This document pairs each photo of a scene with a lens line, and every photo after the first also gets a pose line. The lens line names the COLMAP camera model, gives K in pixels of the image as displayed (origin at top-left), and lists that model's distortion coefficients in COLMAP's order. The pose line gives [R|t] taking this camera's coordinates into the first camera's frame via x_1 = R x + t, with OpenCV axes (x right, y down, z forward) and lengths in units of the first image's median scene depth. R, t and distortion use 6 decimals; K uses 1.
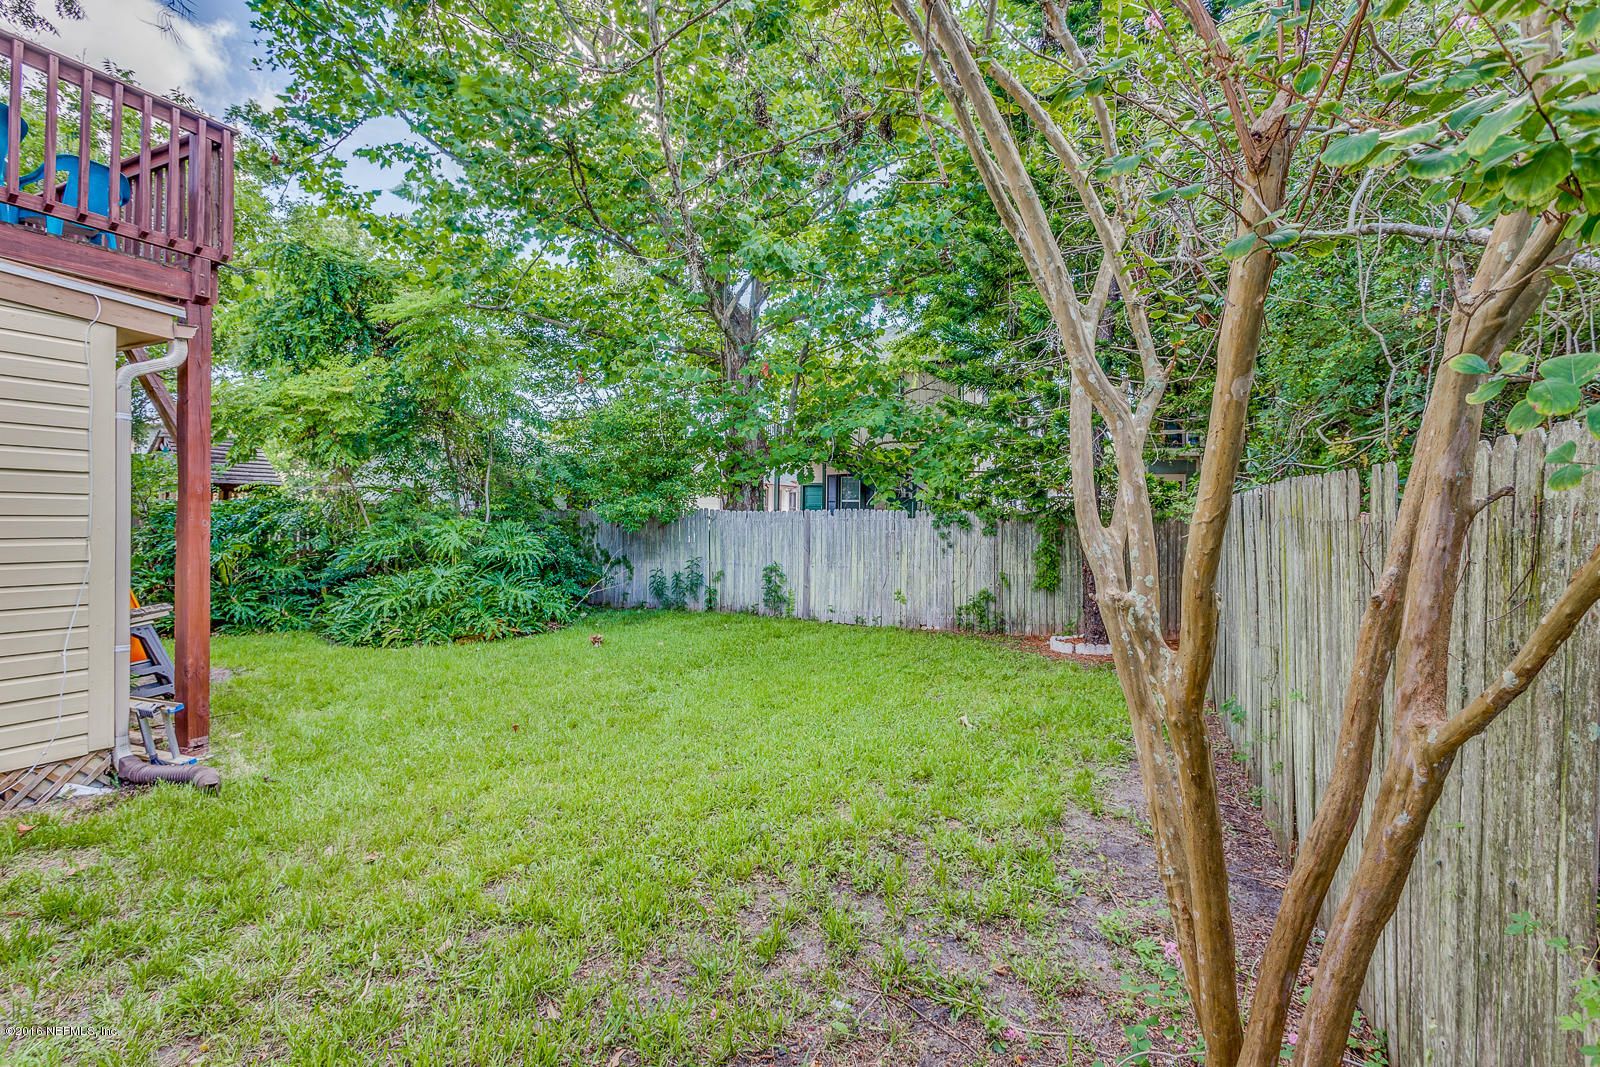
lens RADIAL K [[760.9, 0, 791.7], [0, 760.9, 539.2], [0, 0, 1]] dist [-0.003867, 0.004775]
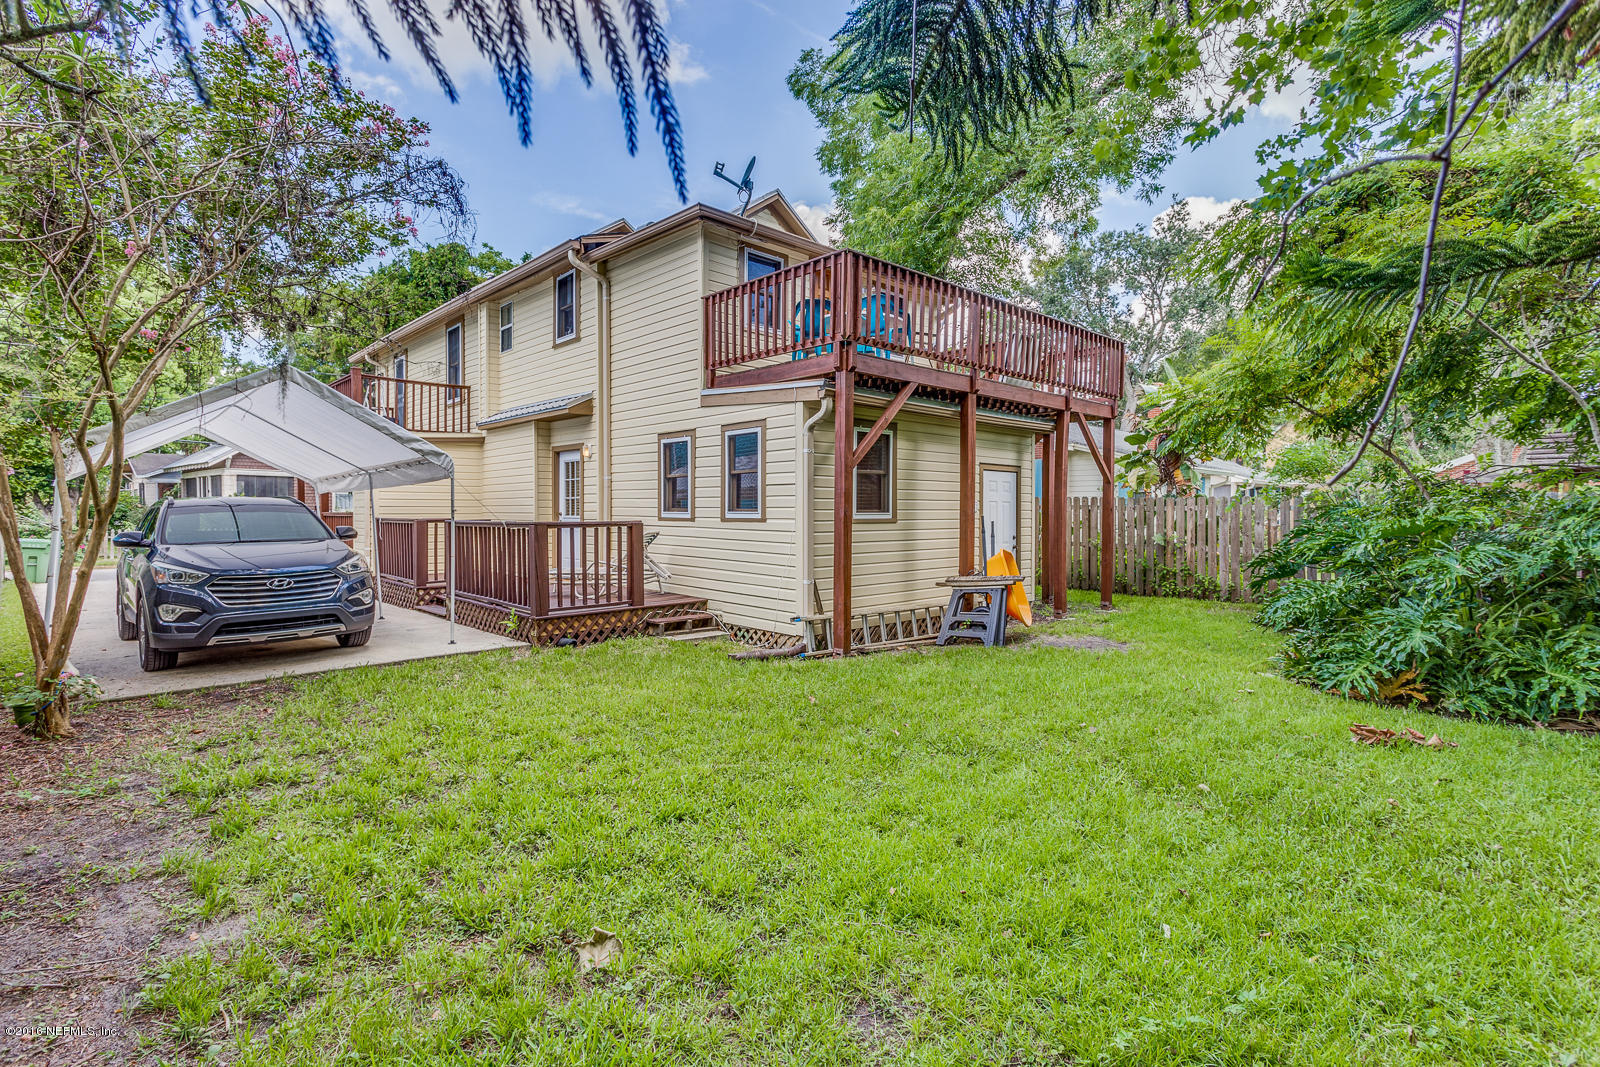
lens RADIAL K [[760.9, 0, 791.7], [0, 760.9, 539.2], [0, 0, 1]] dist [-0.003867, 0.004775]
pose [[-0.370654, 0.027456, -0.928365, 0.299520], [-0.029220, 0.998723, 0.041203, -0.010743], [0.928311, 0.042399, -0.369379, 0.626288]]
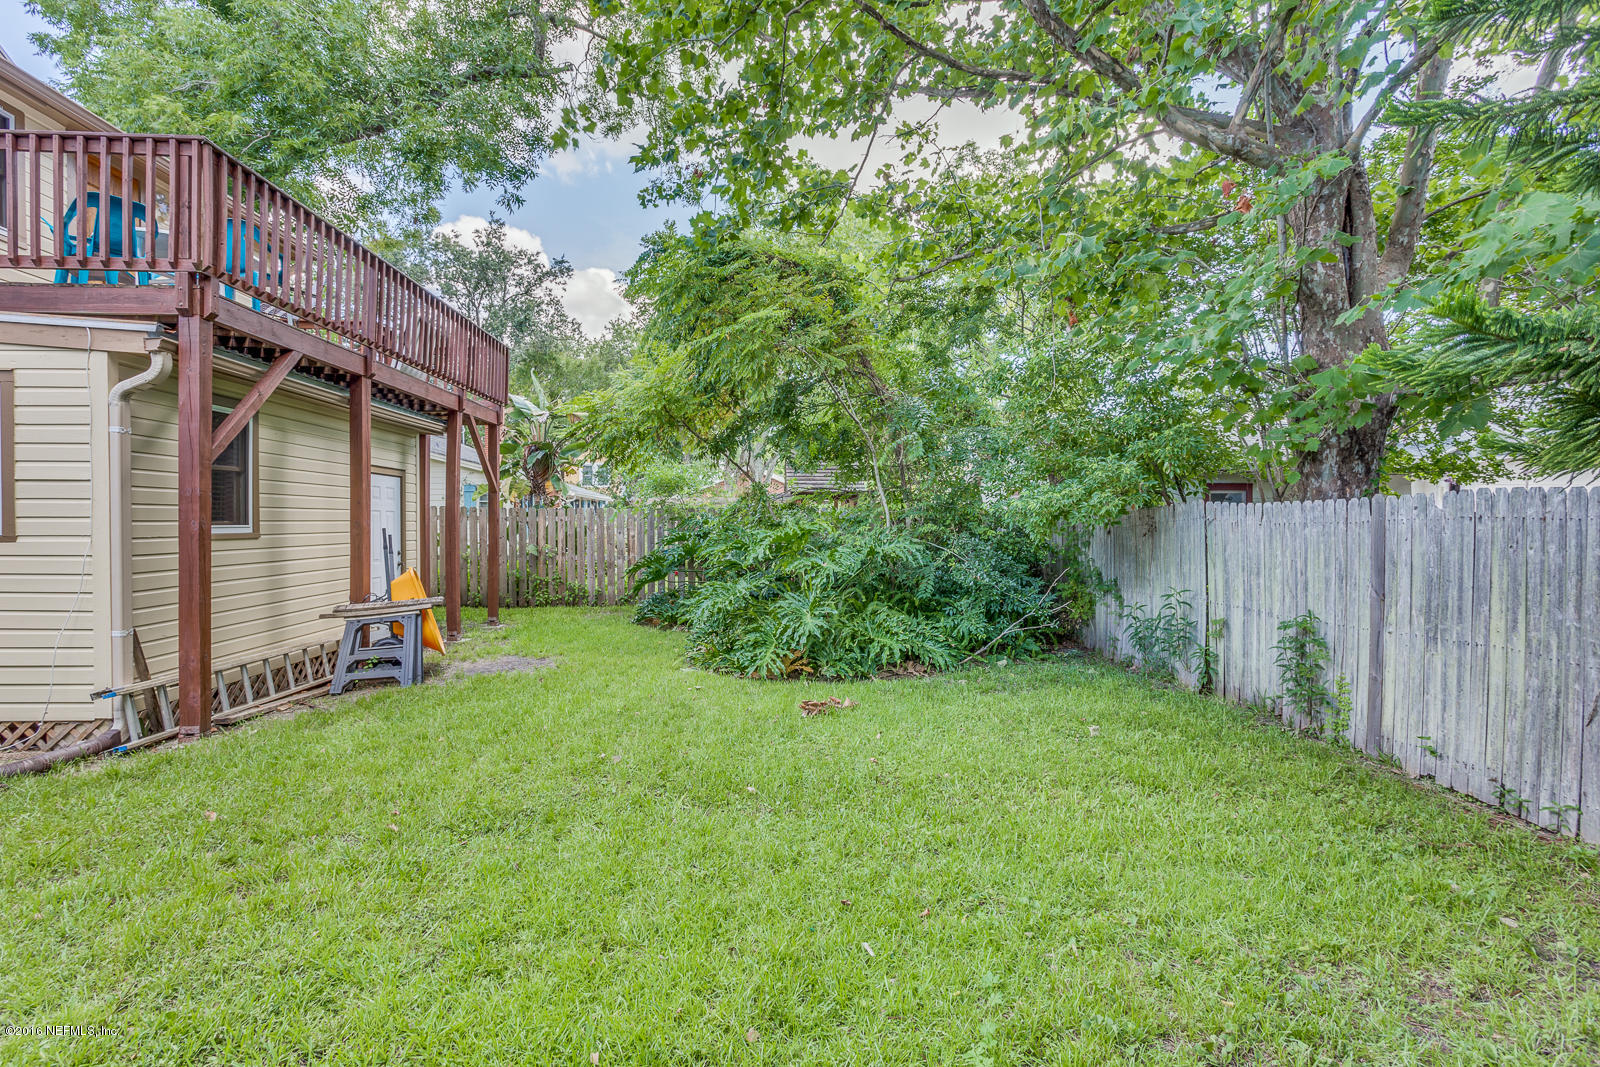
lens RADIAL K [[760.9, 0, 791.7], [0, 760.9, 539.2], [0, 0, 1]] dist [-0.003867, 0.004775]
pose [[0.478377, 0.014302, -0.878038, 0.231123], [-0.021295, 0.999762, 0.004683, -0.009273], [0.877896, 0.016458, 0.478568, 0.515942]]
